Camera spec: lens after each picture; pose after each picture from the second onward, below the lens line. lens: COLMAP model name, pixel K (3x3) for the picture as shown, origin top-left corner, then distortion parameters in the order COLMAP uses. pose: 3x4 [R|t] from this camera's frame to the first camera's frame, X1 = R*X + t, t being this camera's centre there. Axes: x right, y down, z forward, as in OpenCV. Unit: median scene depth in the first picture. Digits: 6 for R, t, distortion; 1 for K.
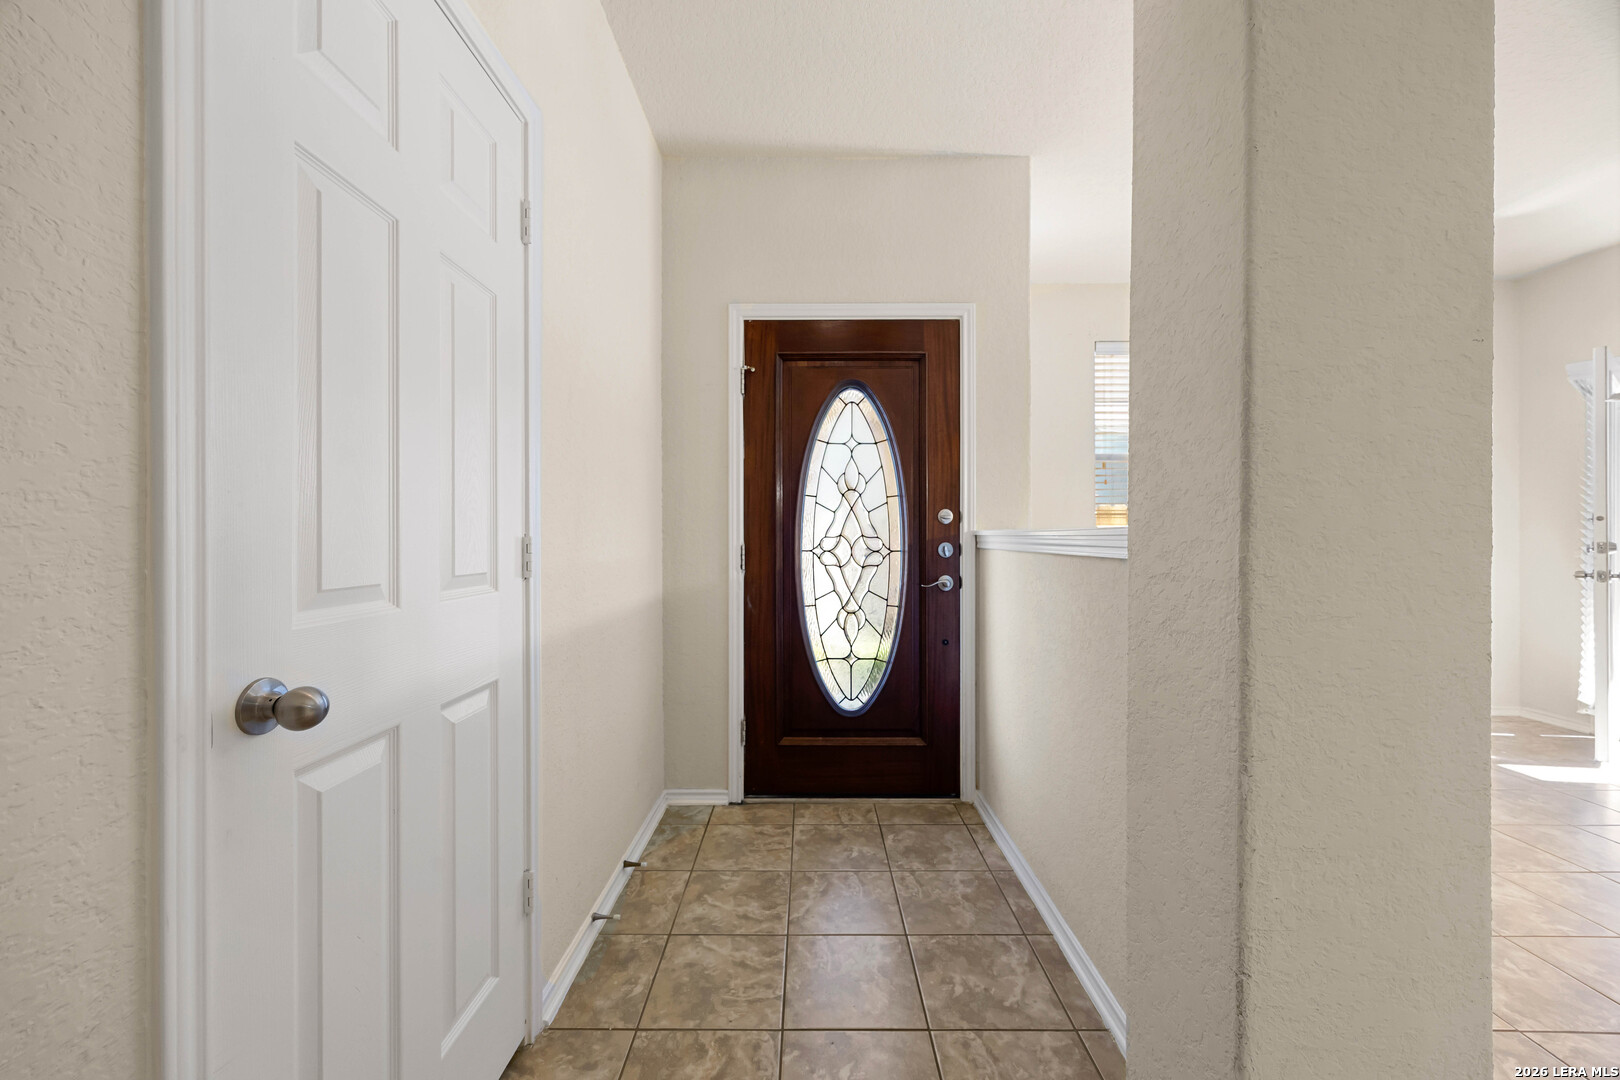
lens RADIAL K [[622.0, 0, 805.8], [0, 622.0, 541.2], [0, 0, 1]] dist [-0.000305, 0.000218]
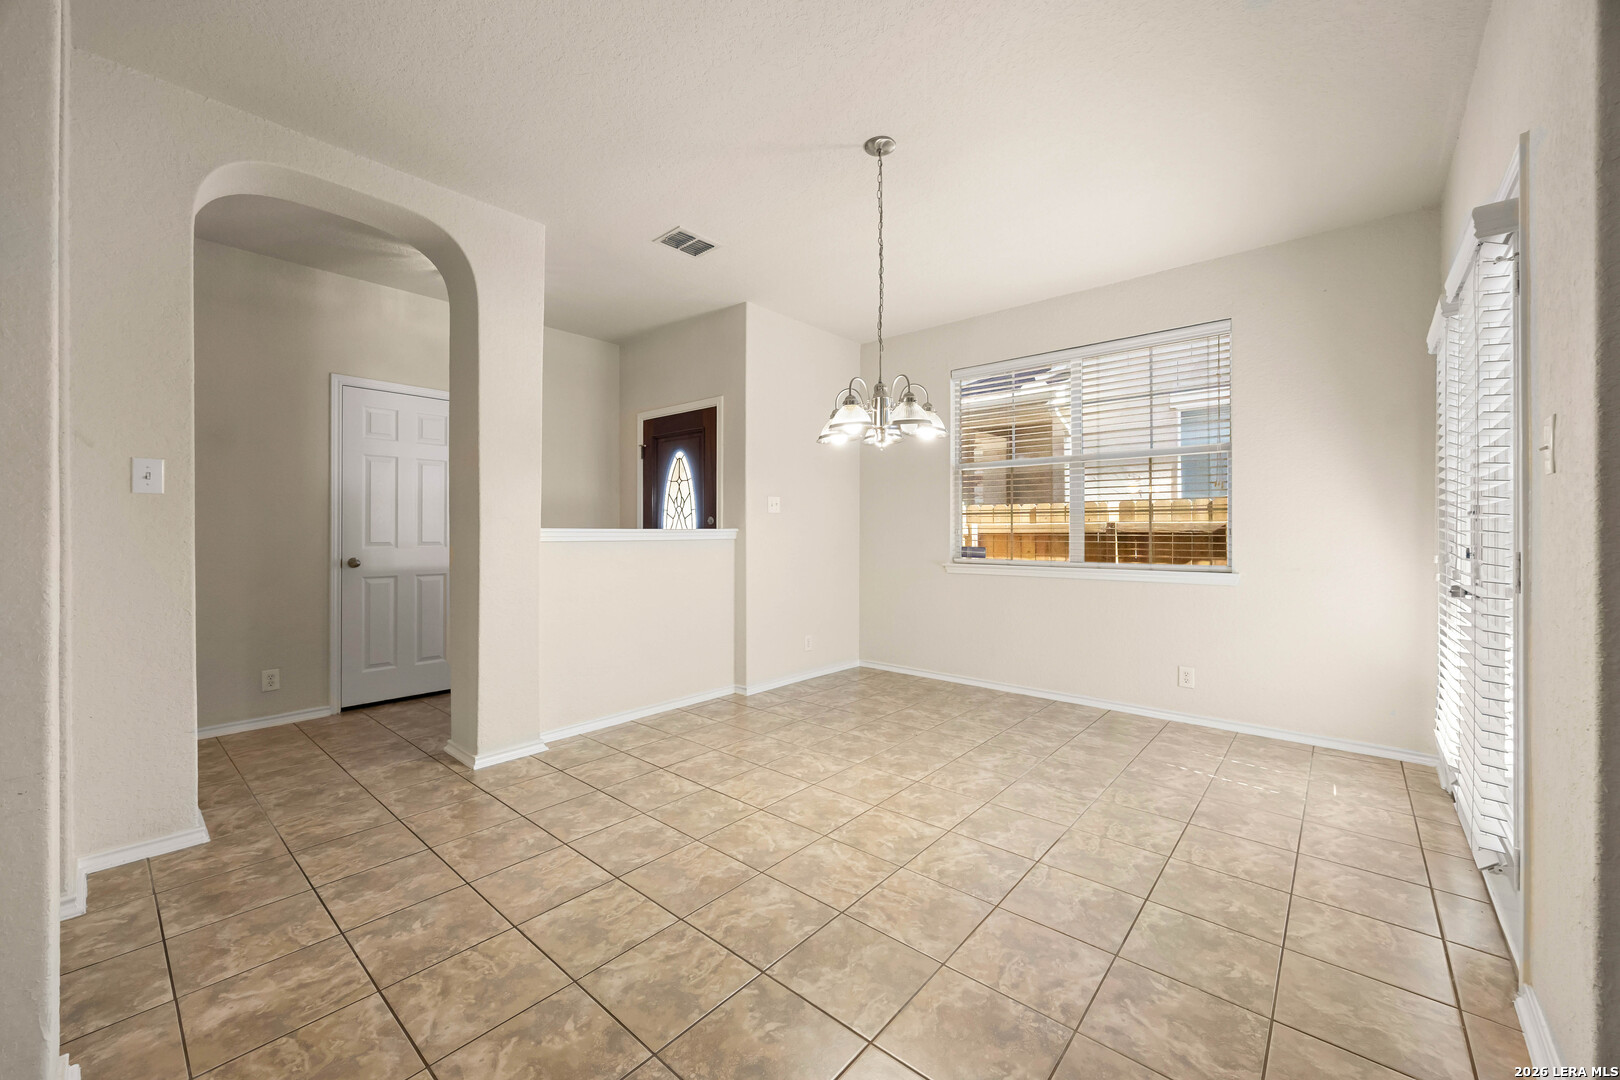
lens RADIAL K [[632.4, 0, 796.8], [0, 632.4, 537.6], [0, 0, 1]] dist [0.000039, 0.000174]
pose [[0.750505, 0.007033, -0.660827, 1.555019], [-0.007549, 0.999969, 0.002070, 0.002224], [0.660822, 0.003435, 0.750535, -0.159714]]
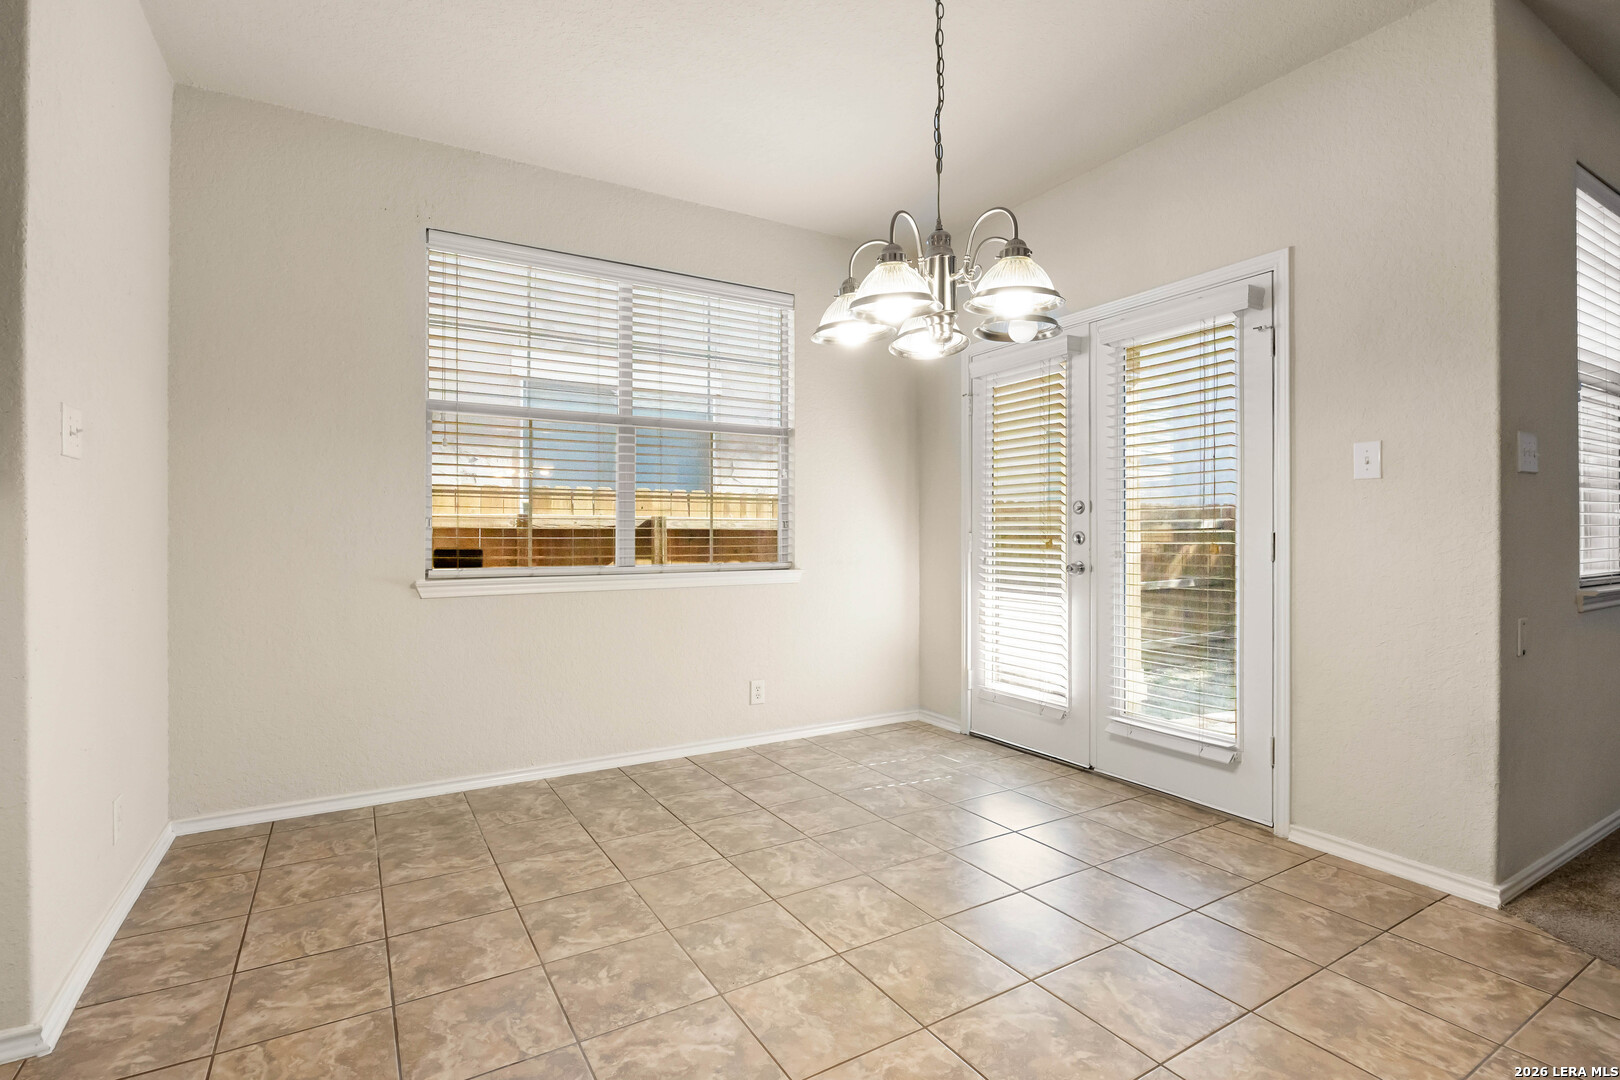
lens RADIAL K [[757.3, 0, 784.4], [0, 757.3, 537.5], [0, 0, 1]] dist [-0.011460, 0.000538]
pose [[0.860732, -0.001925, 0.509055, 0.581499], [0.006421, 0.999954, -0.007075, 0.021974], [-0.509018, 0.009358, 0.860705, 0.184993]]
